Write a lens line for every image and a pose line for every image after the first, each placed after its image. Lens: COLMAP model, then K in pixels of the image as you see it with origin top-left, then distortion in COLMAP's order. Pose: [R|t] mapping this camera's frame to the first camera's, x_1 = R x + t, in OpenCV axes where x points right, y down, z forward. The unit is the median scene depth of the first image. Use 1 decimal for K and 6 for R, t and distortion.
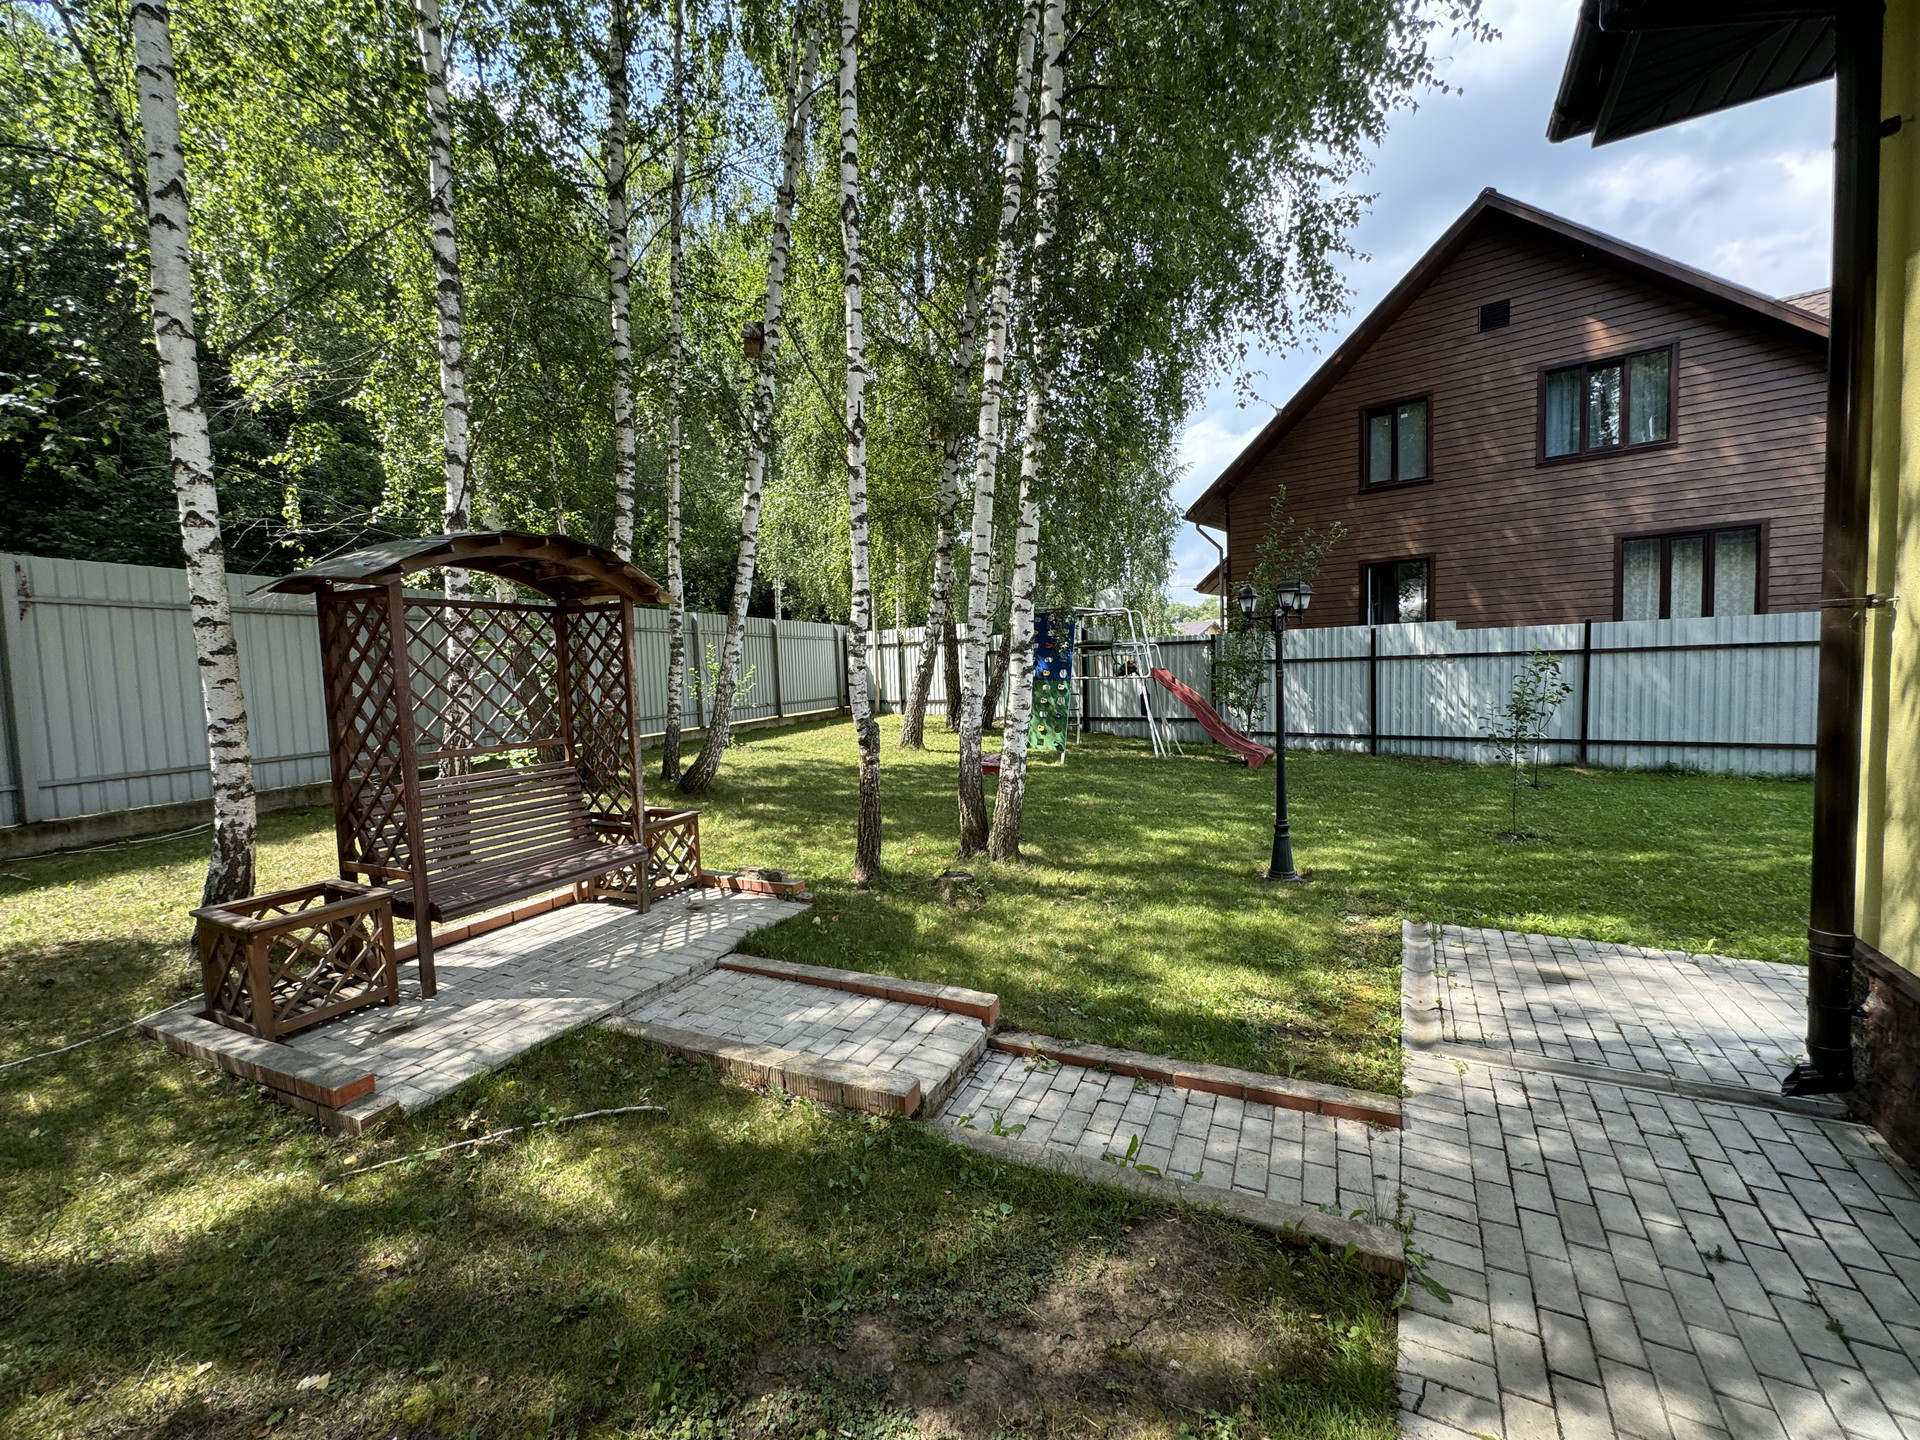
lens RADIAL K [[777.6, 0, 960.0], [0, 777.6, 720.0], [0, 0, 1]] dist [-0.004763, -0.000048]
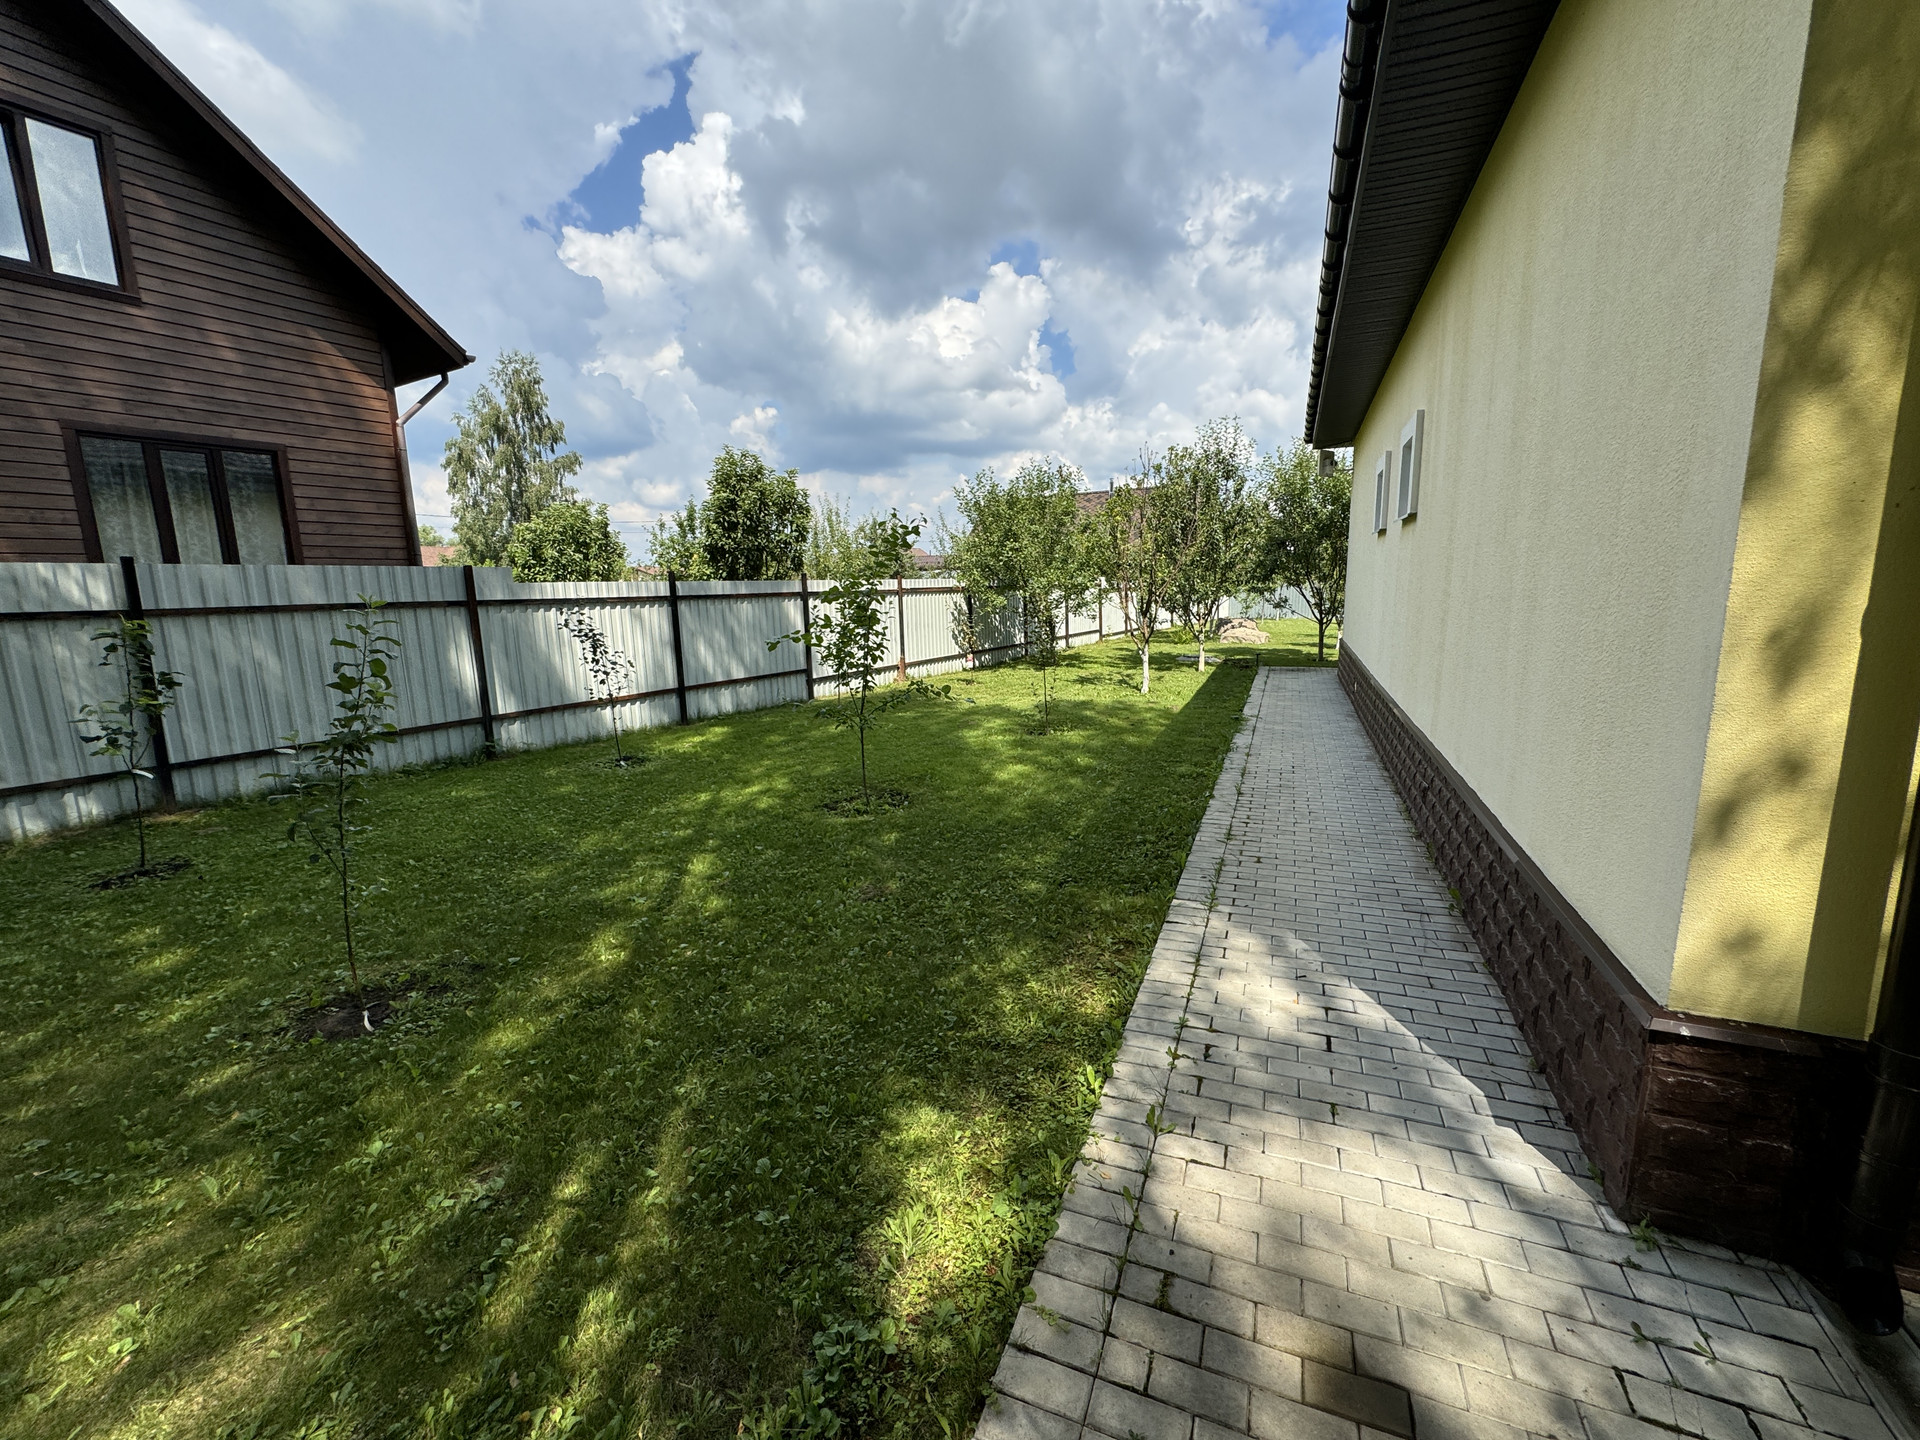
lens RADIAL K [[777.6, 0, 960.0], [0, 777.6, 720.0], [0, 0, 1]] dist [-0.004763, -0.000048]
pose [[-0.115067, -0.126953, 0.985212, 0.176271], [0.090922, 0.986290, 0.137711, -0.035506], [-0.989188, 0.105423, -0.101947, 0.485785]]
